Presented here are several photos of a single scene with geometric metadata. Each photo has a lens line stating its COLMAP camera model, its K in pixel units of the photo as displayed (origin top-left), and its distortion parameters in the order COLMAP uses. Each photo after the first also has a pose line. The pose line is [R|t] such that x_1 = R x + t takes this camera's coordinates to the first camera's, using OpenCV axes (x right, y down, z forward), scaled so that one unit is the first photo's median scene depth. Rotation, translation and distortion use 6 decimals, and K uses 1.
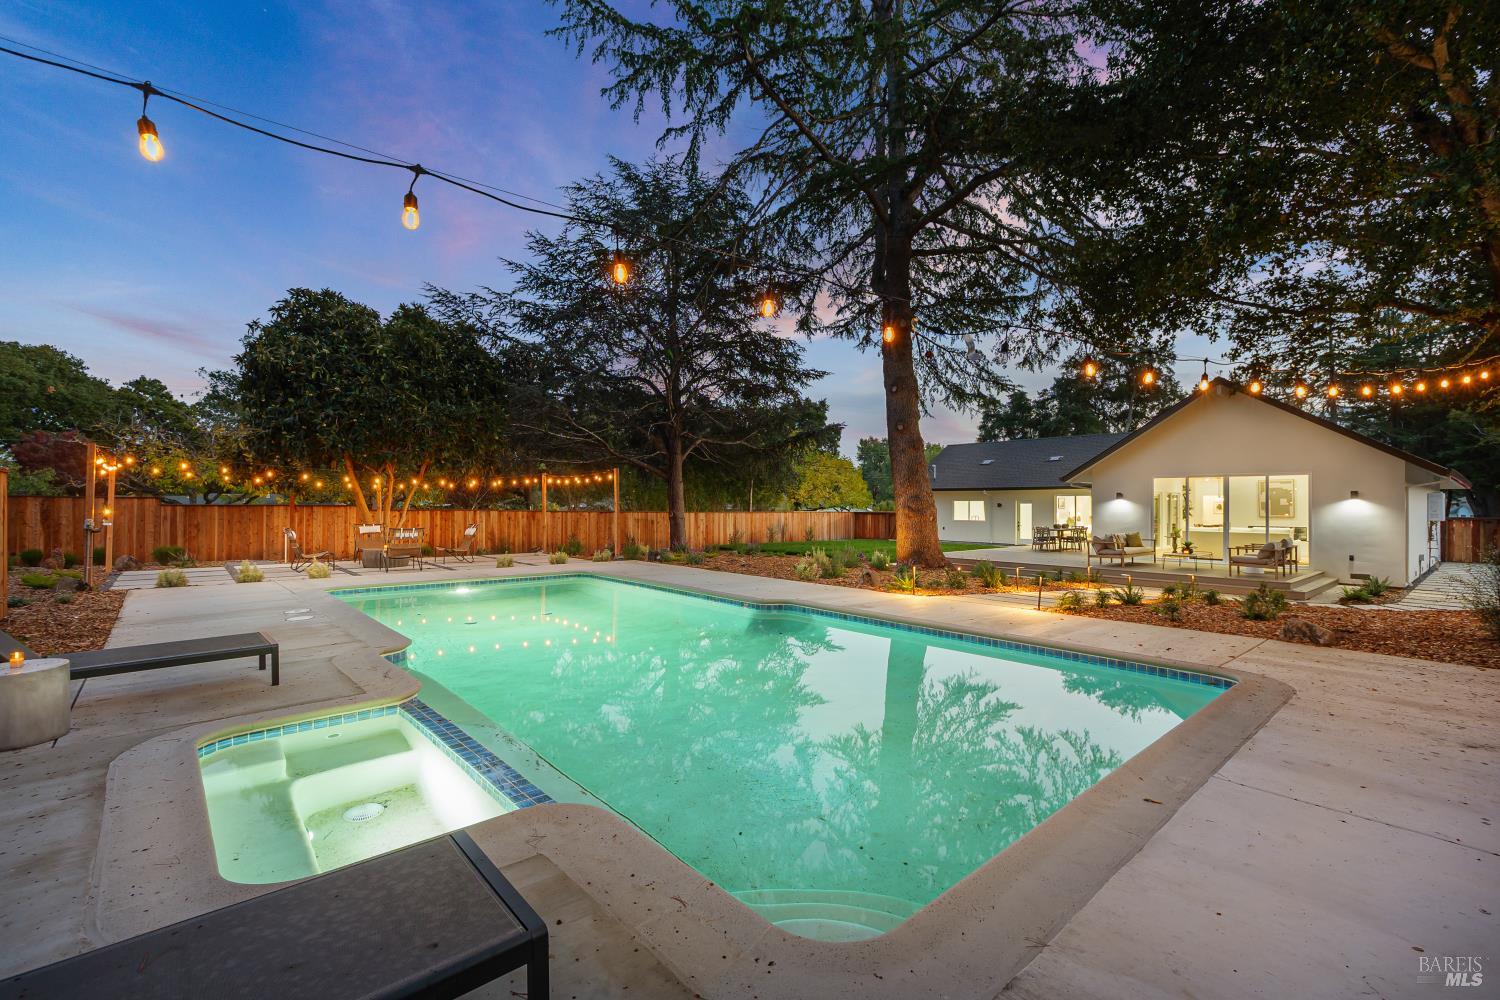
lens RADIAL K [[668.9, 0, 799.6], [0, 668.9, 497.8], [0, 0, 1]] dist [-0.013851, 0.000211]
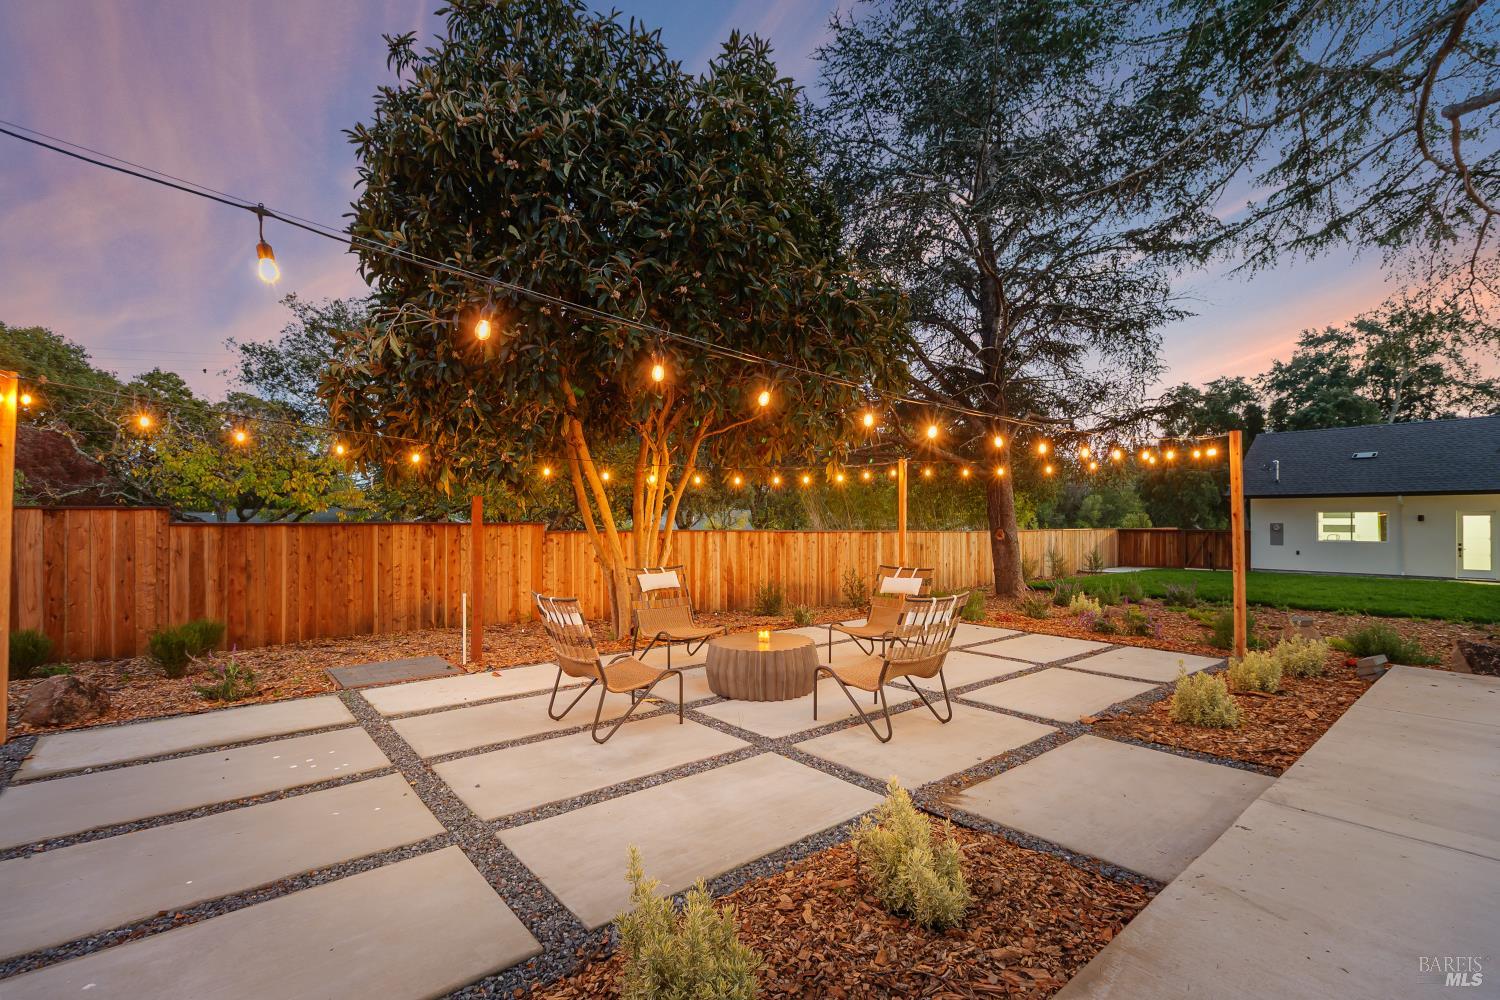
lens RADIAL K [[659.5, 0, 750.7], [0, 659.5, 512.6], [0, 0, 1]] dist [0.000734, -0.000036]
pose [[0.998347, -0.006274, -0.057126, -0.338668], [0.006153, 0.999978, -0.002303, 0.003756], [0.057139, 0.001948, 0.998364, 0.355992]]
